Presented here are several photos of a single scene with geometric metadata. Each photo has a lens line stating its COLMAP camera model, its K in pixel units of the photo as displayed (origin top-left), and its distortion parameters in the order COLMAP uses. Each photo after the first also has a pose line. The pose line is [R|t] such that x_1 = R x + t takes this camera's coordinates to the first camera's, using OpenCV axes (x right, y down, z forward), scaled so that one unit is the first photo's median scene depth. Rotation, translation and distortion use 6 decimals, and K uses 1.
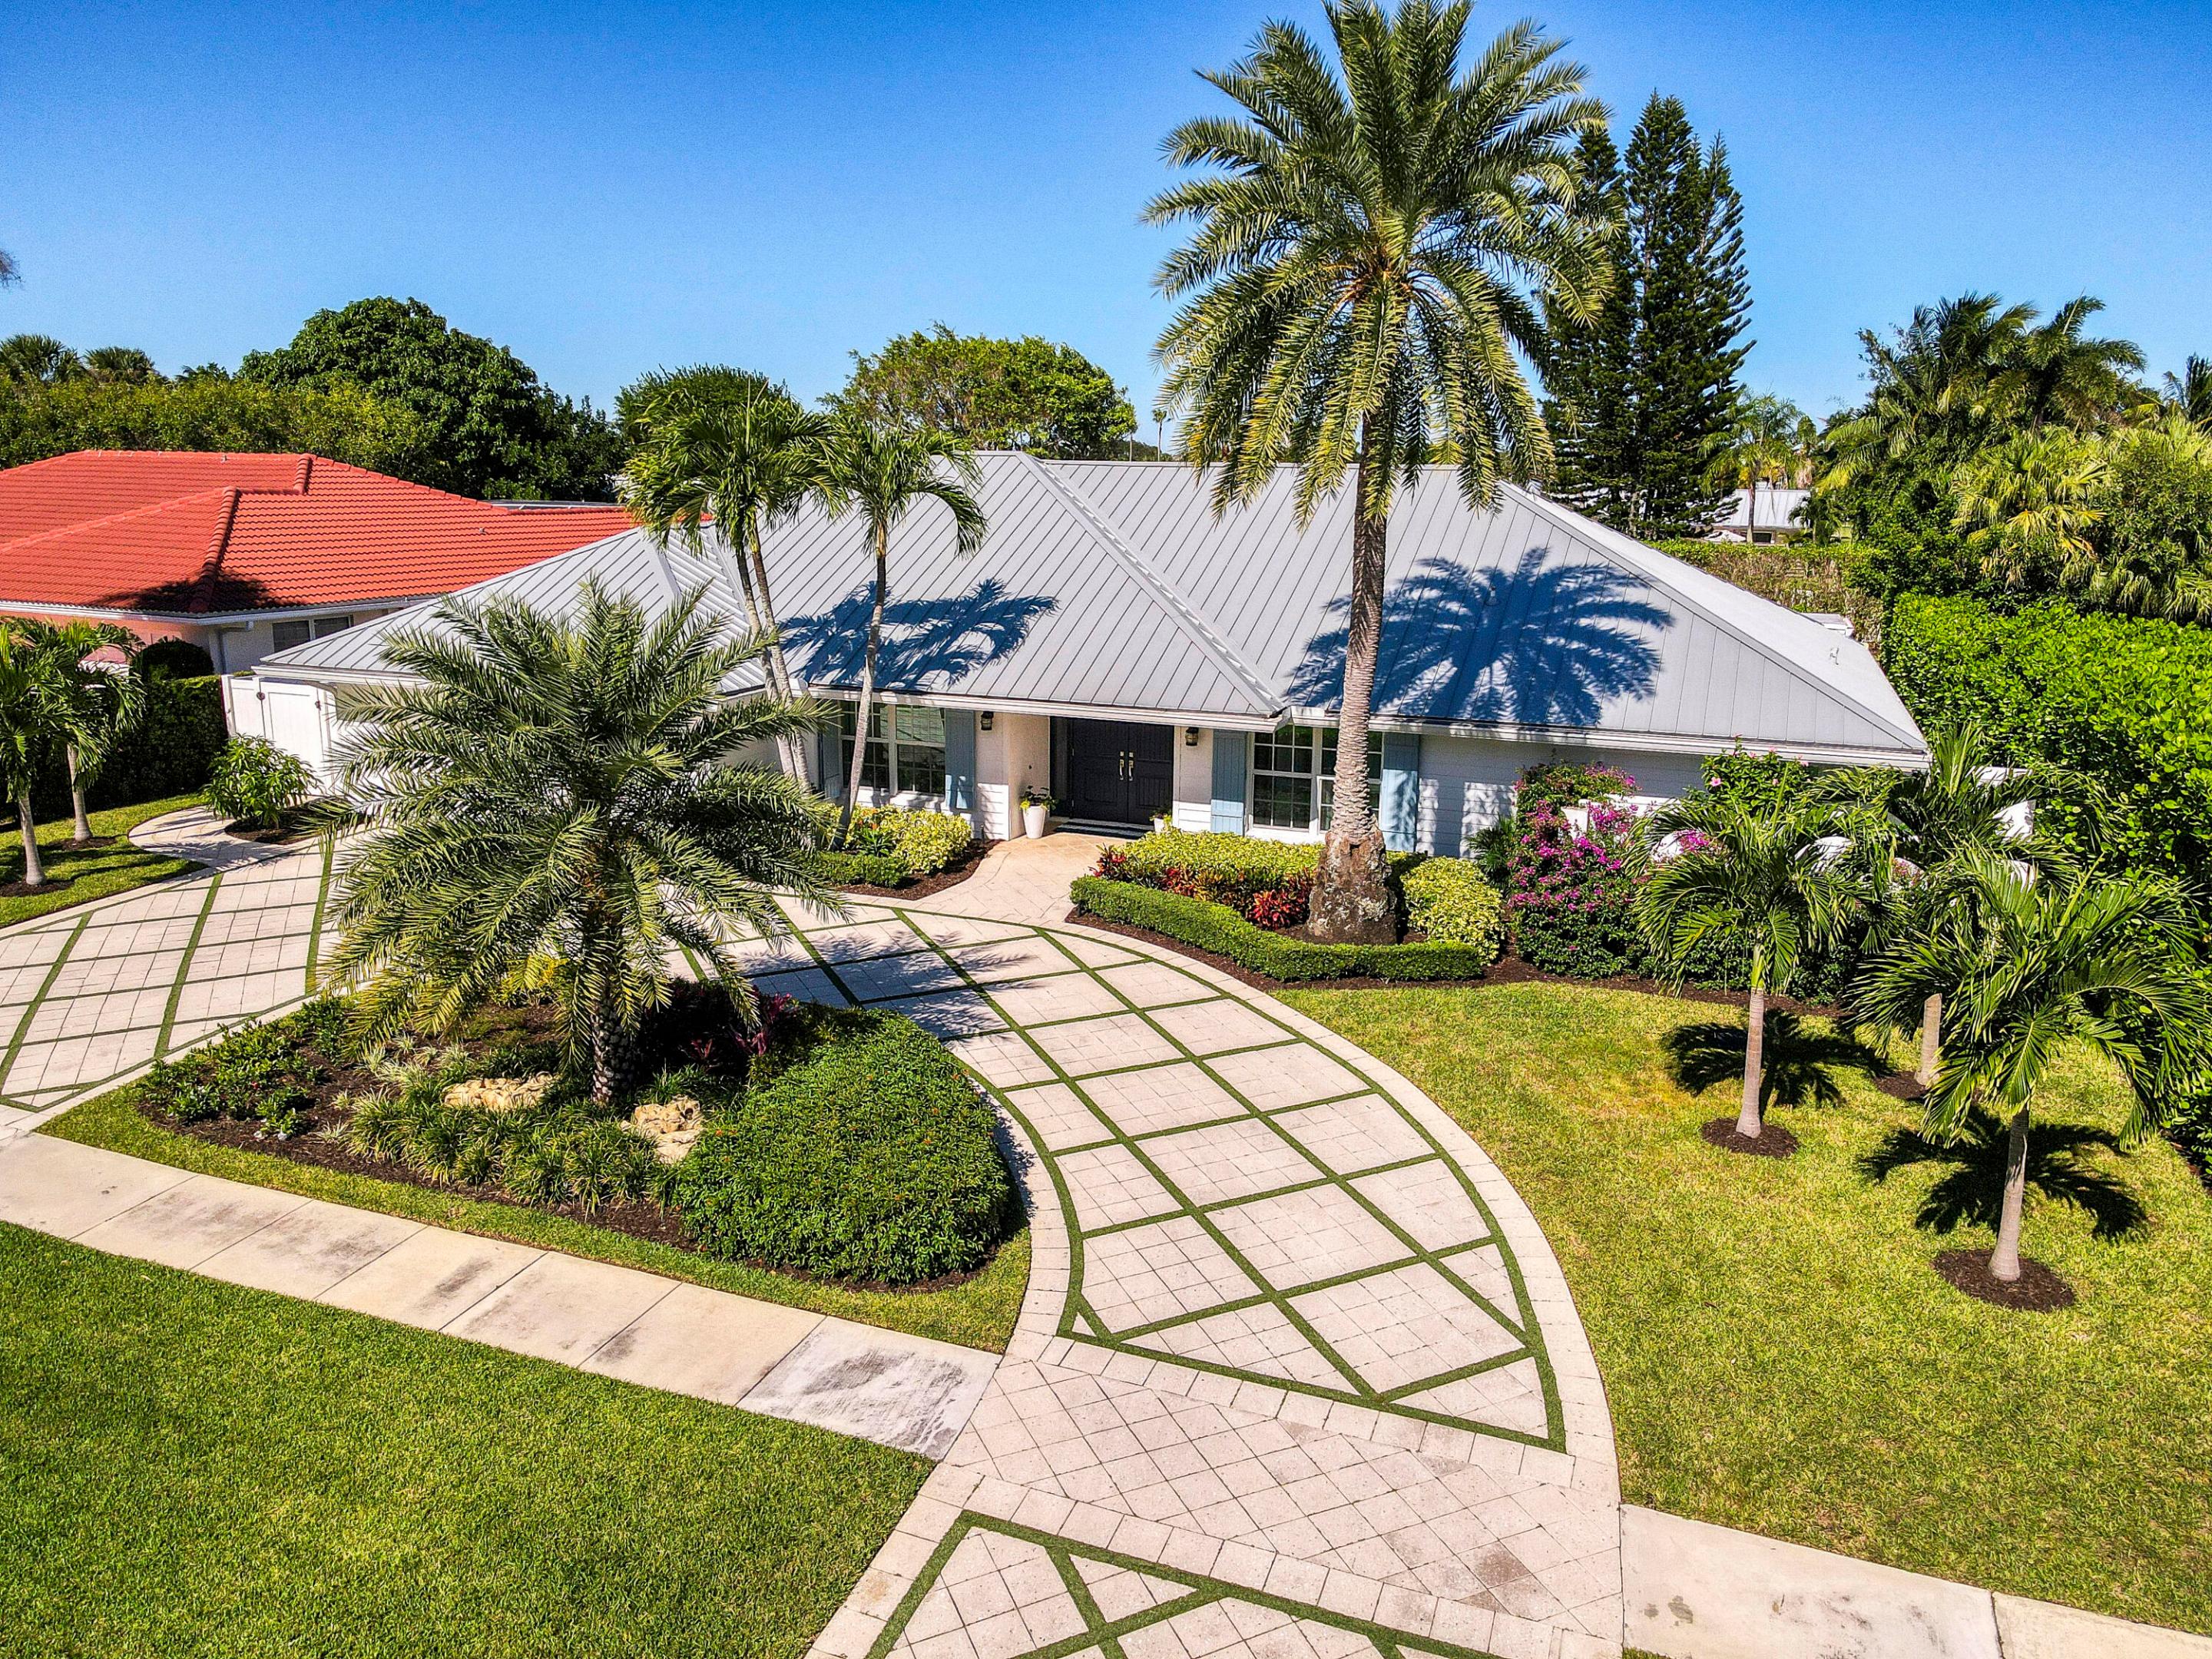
lens RADIAL K [[1604.3, 0, 1106.0], [0, 1604.3, 829.5], [0, 0, 1]] dist [0.002212, -0.001519]
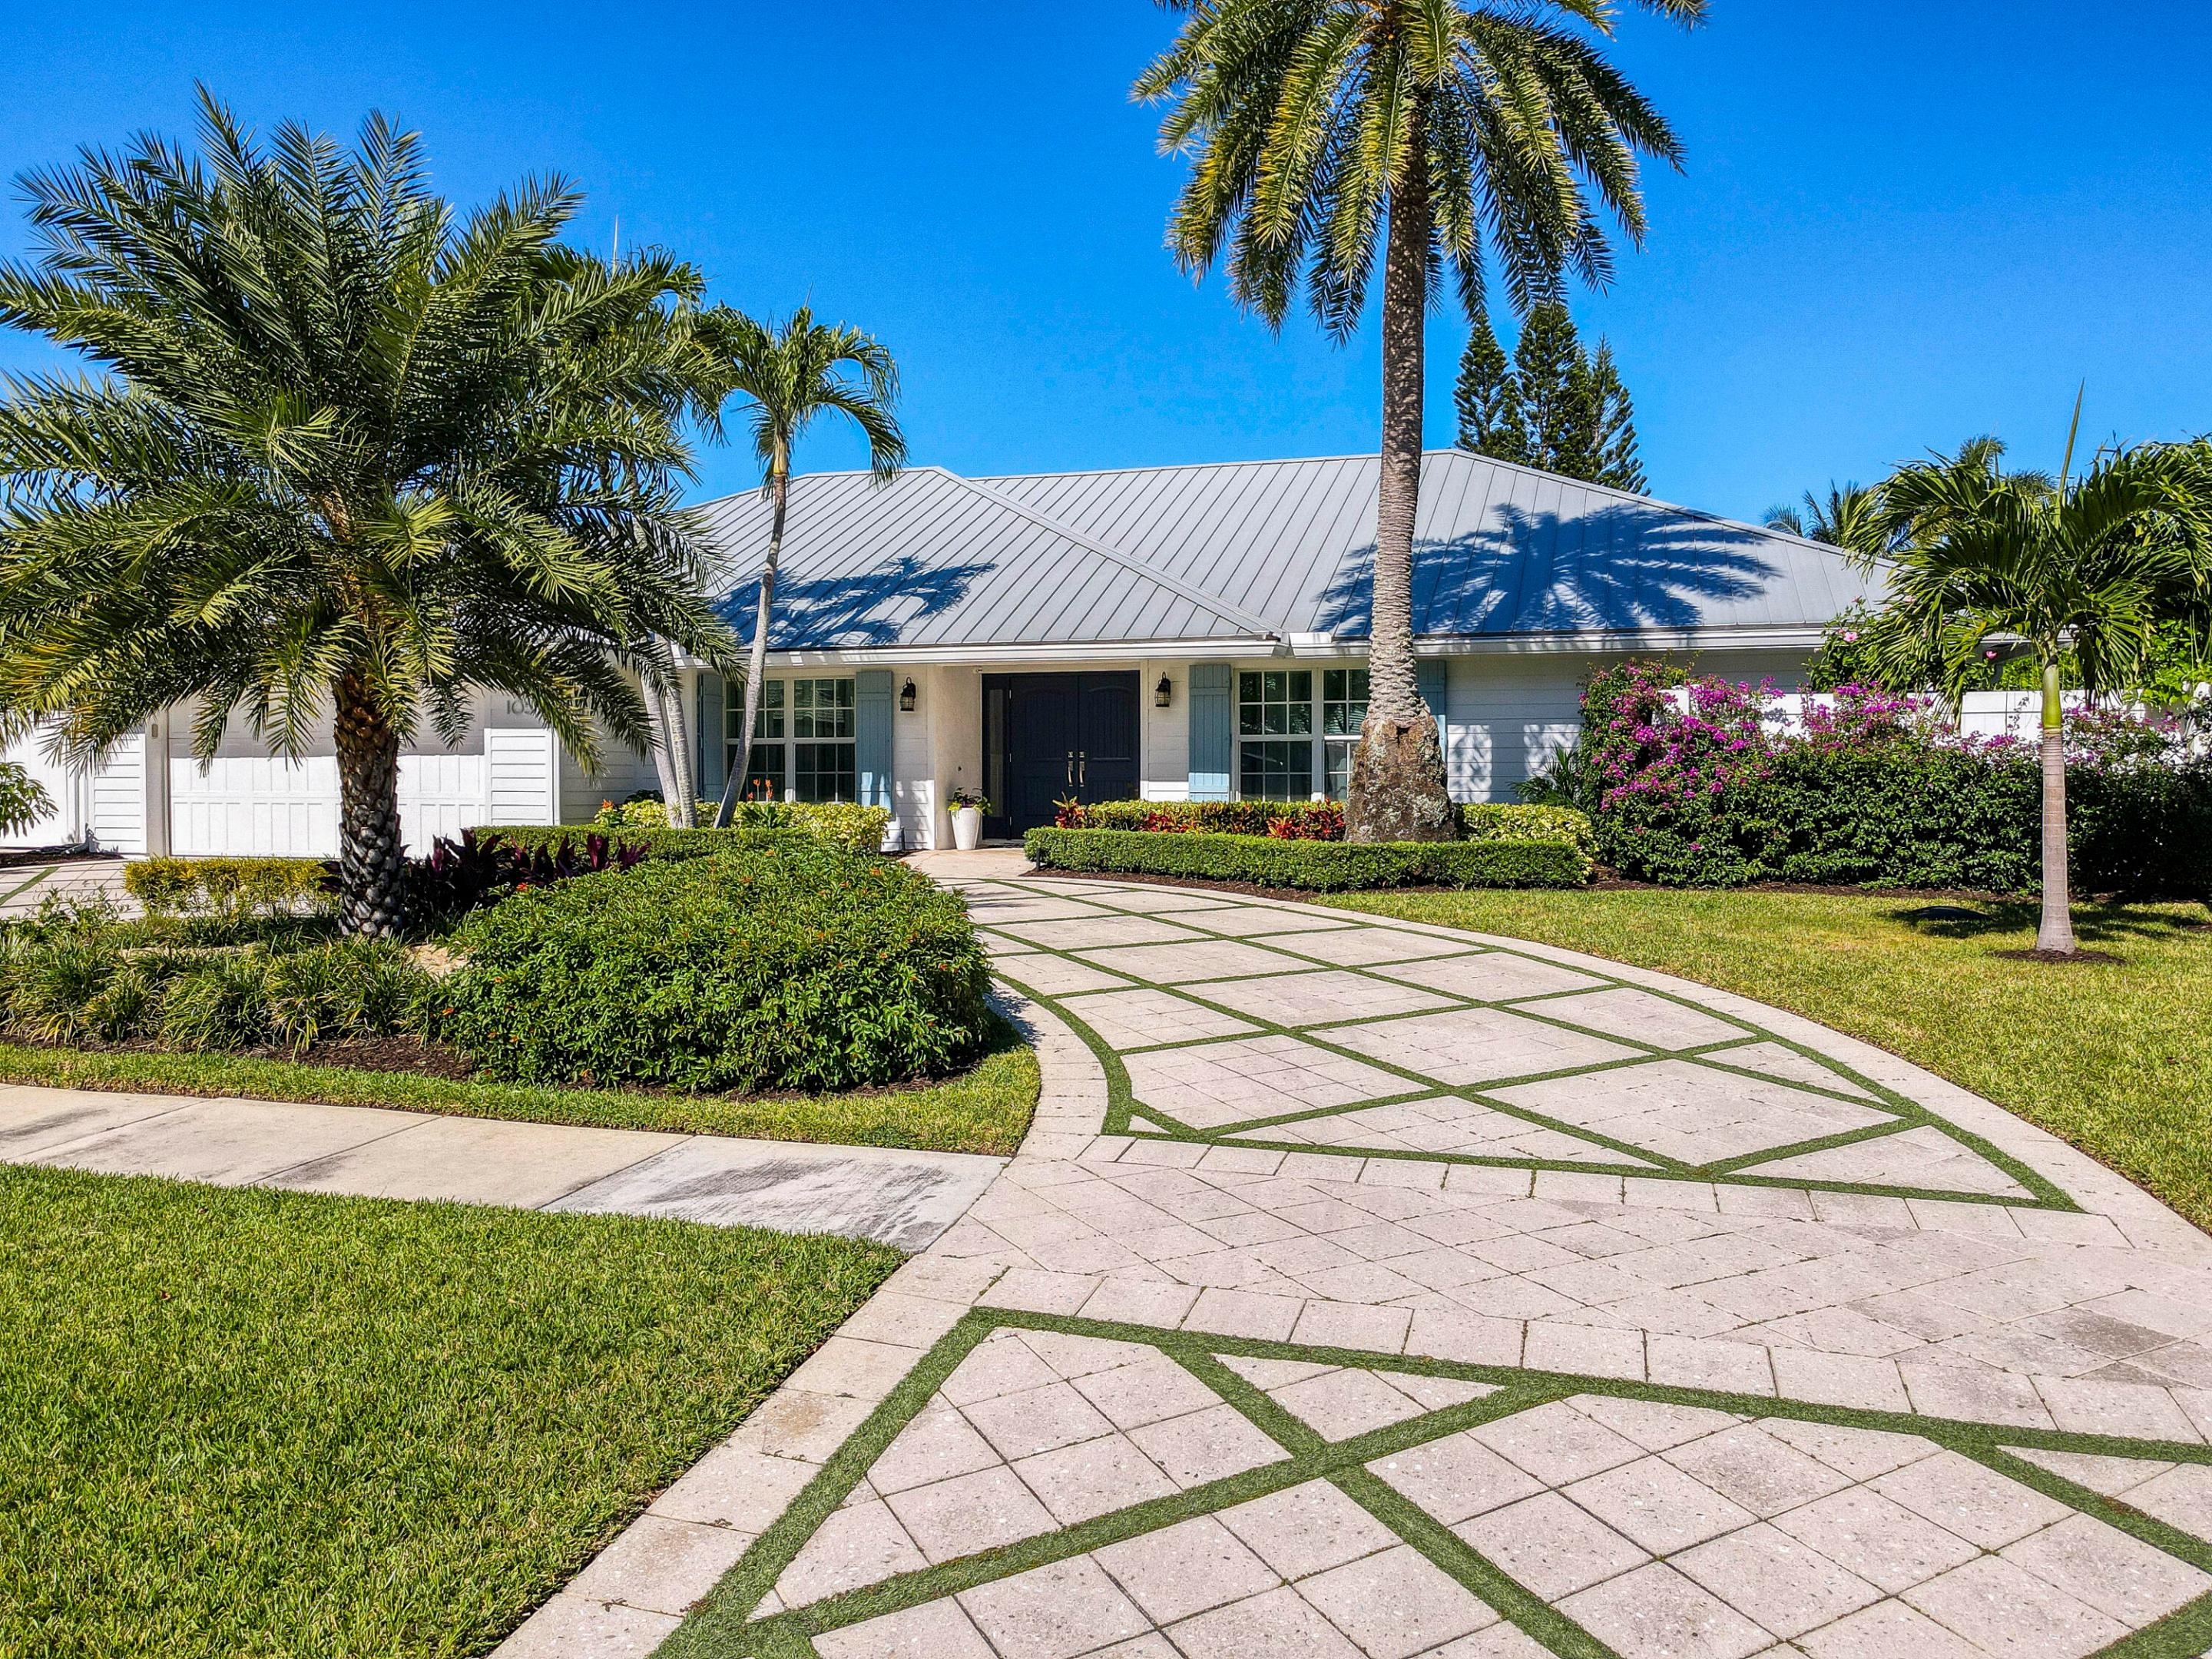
lens RADIAL K [[1609.0, 0, 1106.0], [0, 1609.0, 829.5], [0, 0, 1]] dist [0.005428, 0.002616]
pose [[0.997209, -0.015929, 0.072943, -0.044963], [0.029591, 0.981289, -0.190253, 0.204693], [-0.068548, 0.191880, 0.979022, 0.268804]]
